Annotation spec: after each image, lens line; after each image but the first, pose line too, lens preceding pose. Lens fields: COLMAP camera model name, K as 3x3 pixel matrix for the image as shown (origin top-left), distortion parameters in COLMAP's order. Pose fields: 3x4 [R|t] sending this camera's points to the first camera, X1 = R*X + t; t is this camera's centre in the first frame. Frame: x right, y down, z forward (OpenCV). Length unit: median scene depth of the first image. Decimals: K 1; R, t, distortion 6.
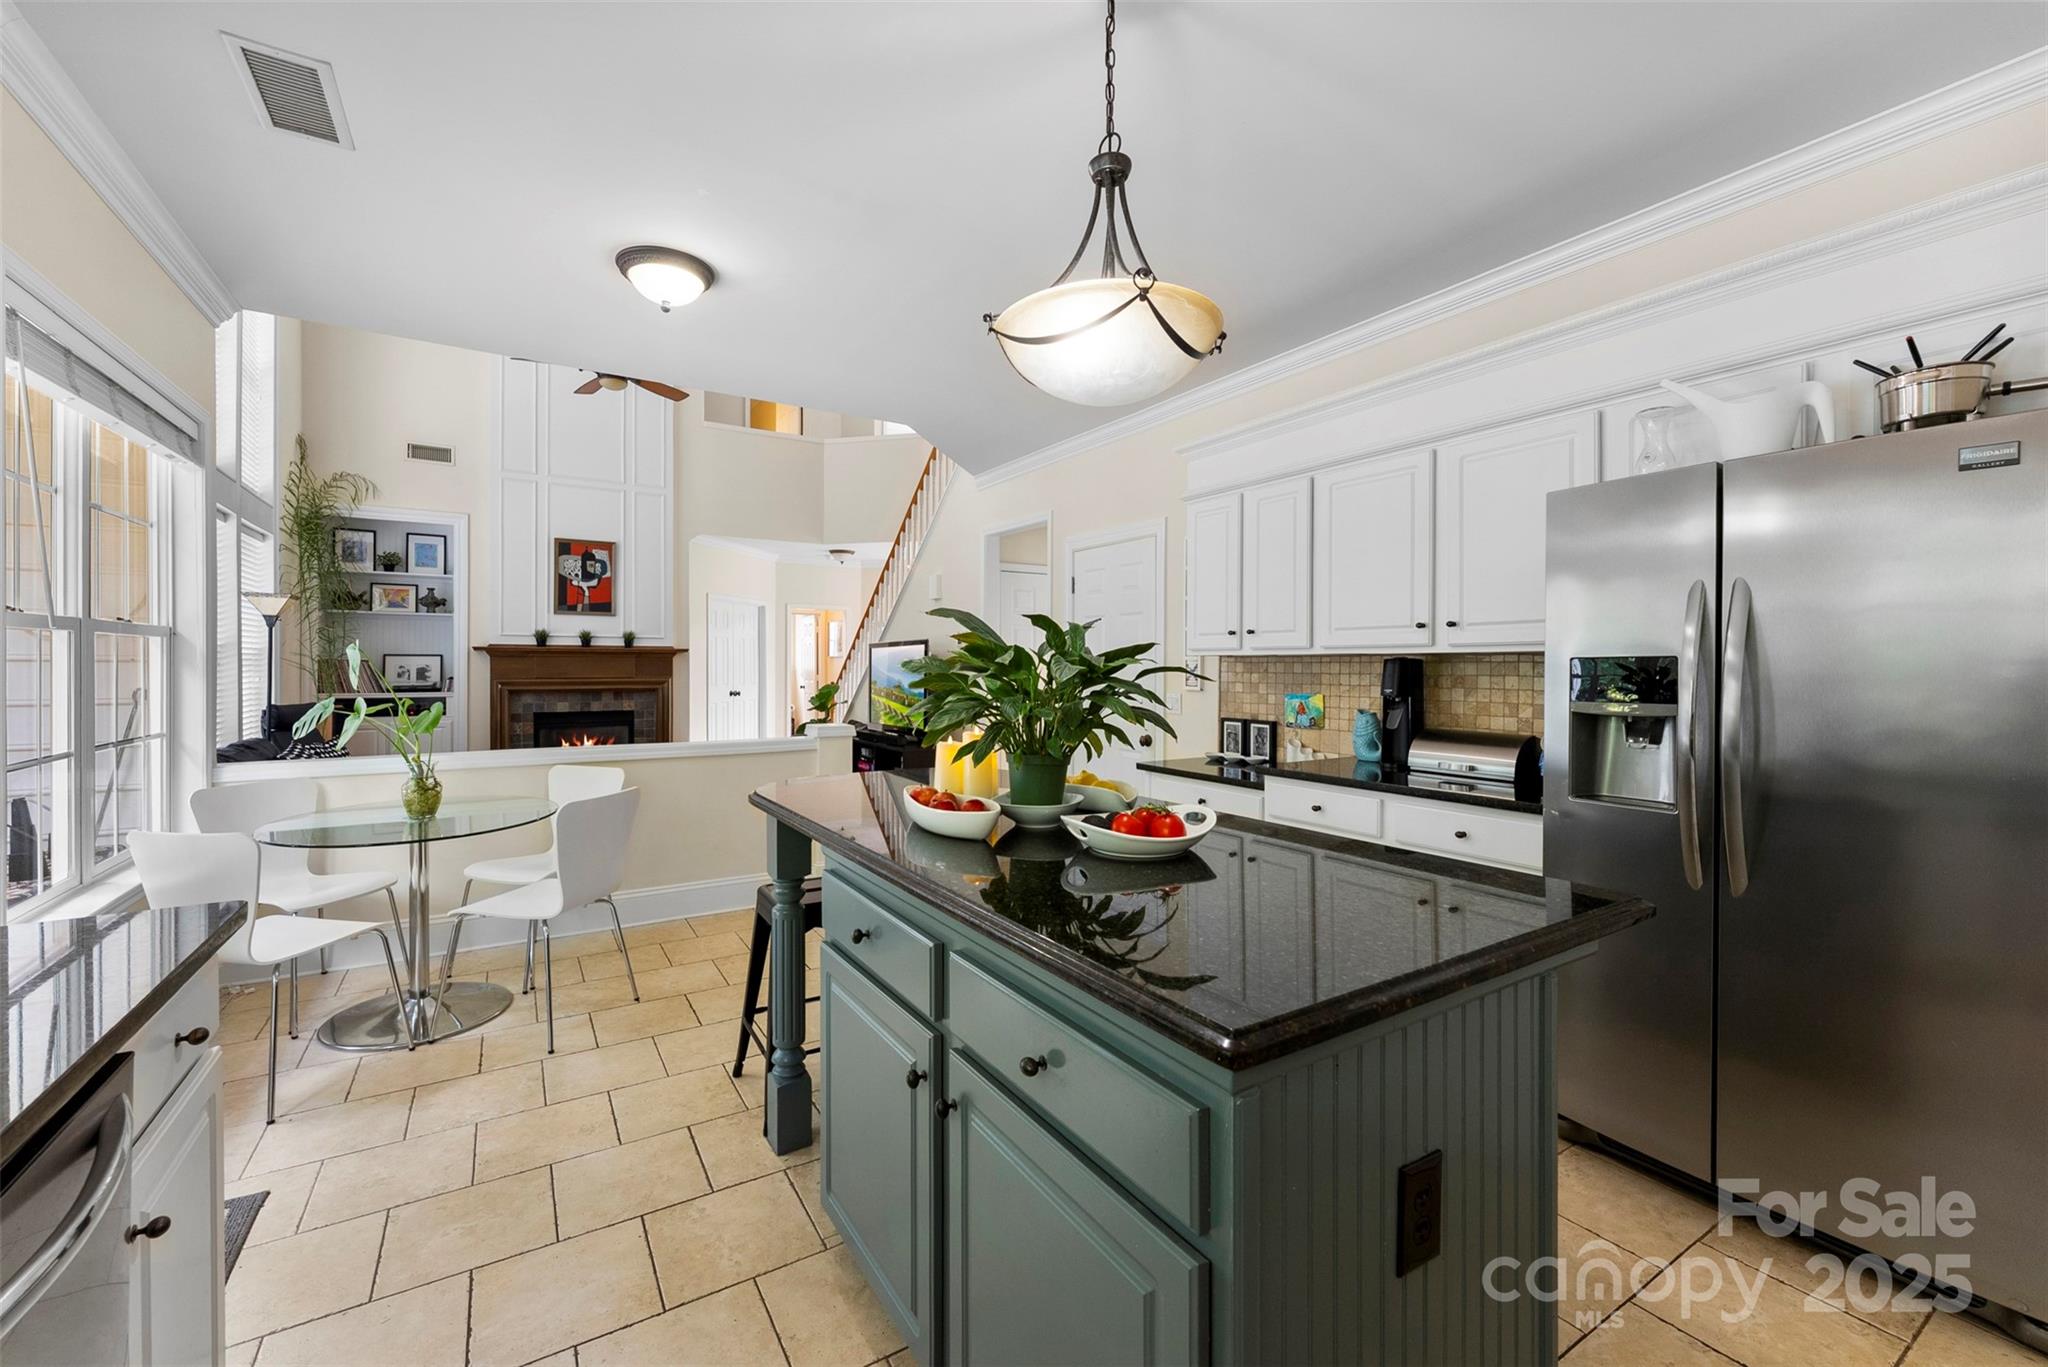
lens RADIAL K [[838.1, 0, 1018.7], [0, 838.1, 659.4], [0, 0, 1]] dist [-0.001249, -0.000110]
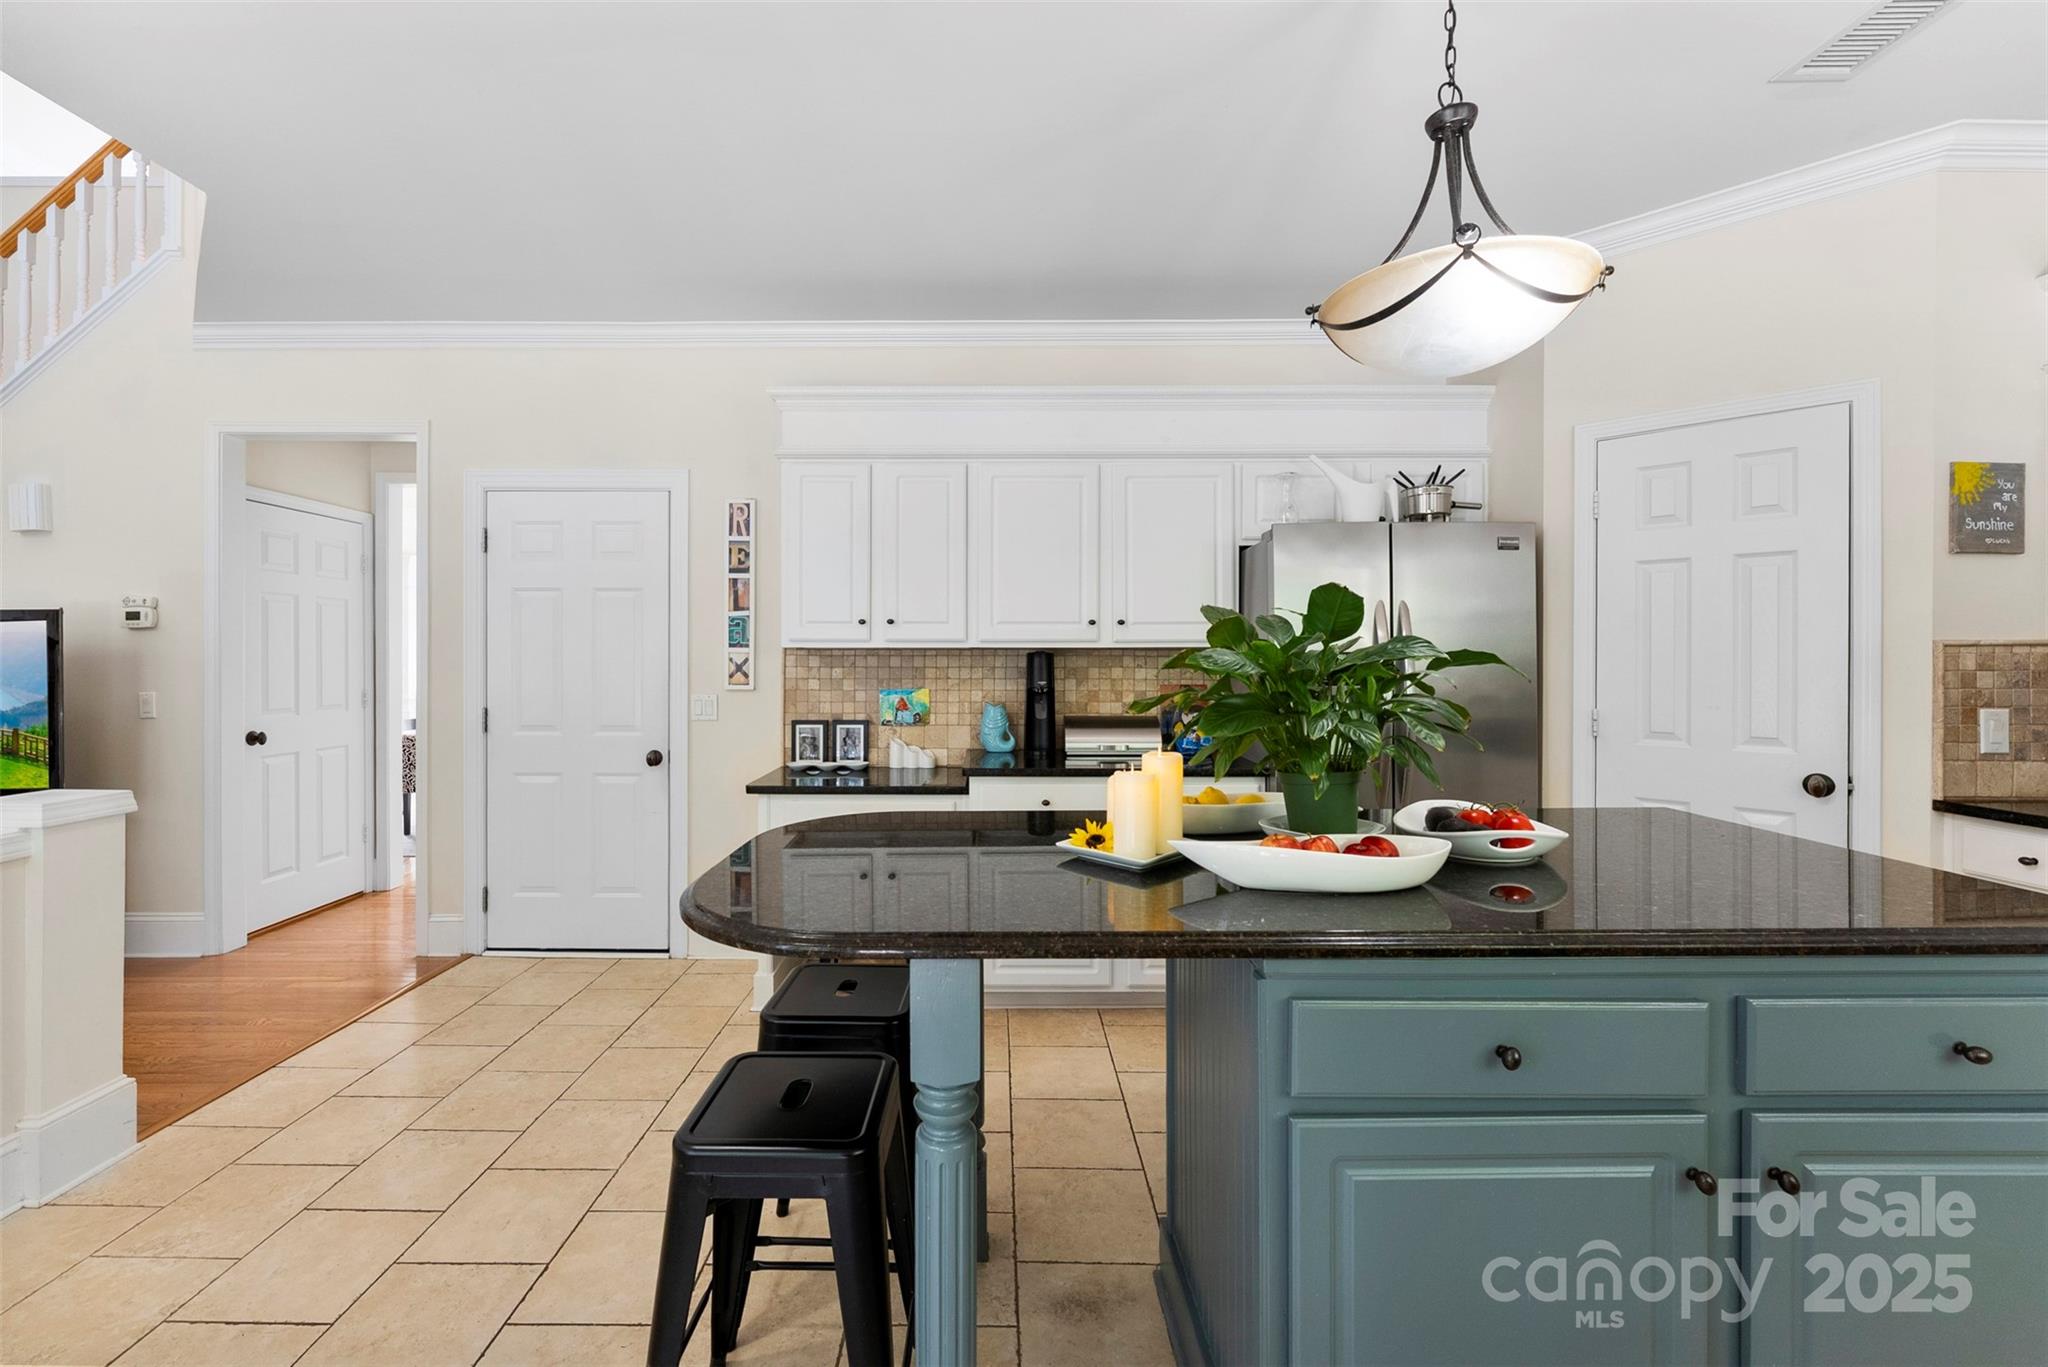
lens RADIAL K [[838.1, 0, 1018.7], [0, 838.1, 659.4], [0, 0, 1]] dist [-0.001249, -0.000110]
pose [[0.526064, -0.002450, 0.850441, -0.403101], [-0.003773, 0.999979, 0.005215, 0.002262], [-0.850437, -0.005952, 0.526044, 0.398838]]
